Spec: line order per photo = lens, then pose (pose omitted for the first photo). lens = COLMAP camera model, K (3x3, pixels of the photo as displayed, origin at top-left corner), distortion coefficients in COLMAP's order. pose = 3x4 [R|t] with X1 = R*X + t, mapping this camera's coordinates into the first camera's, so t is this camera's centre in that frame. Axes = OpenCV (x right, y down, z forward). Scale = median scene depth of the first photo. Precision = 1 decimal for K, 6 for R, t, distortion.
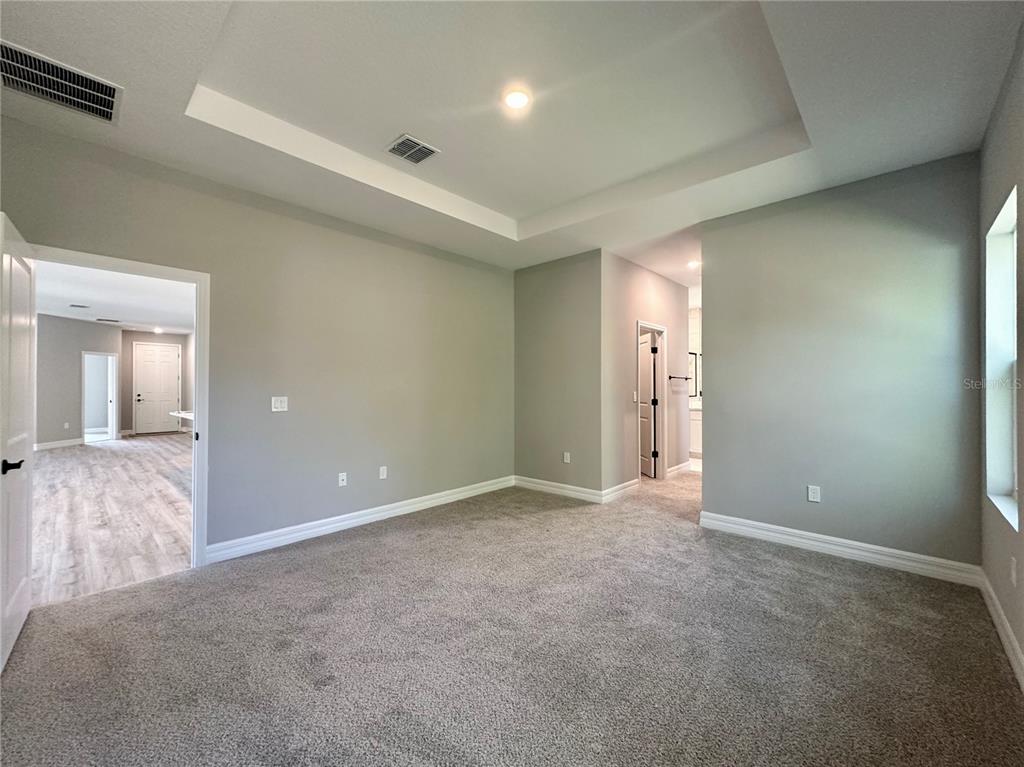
lens RADIAL K [[410.9, 0, 512.0], [0, 410.9, 383.5], [0, 0, 1]] dist [0.000929, 0.000295]
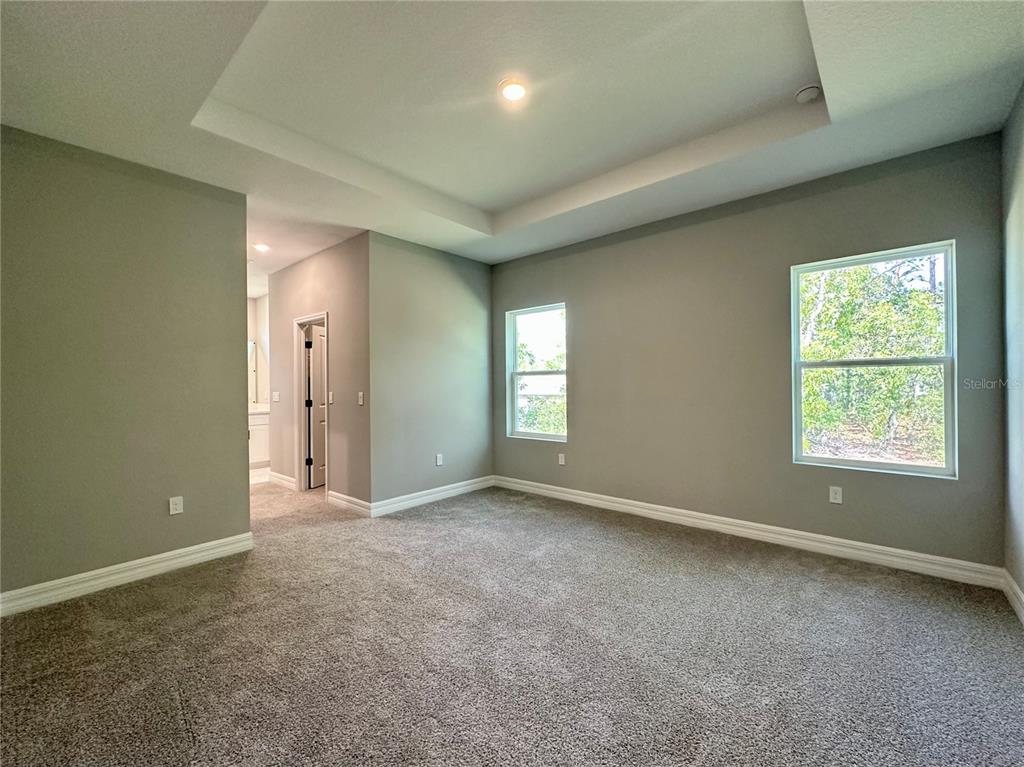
lens RADIAL K [[429.1, 0, 512.0], [0, 429.1, 383.5], [0, 0, 1]] dist [-0.000279, -0.000065]
pose [[-0.031067, 0.003820, 0.999510, -0.646676], [0.002999, 0.999989, -0.003729, 0.006654], [-0.999513, 0.002882, -0.031078, 0.664010]]
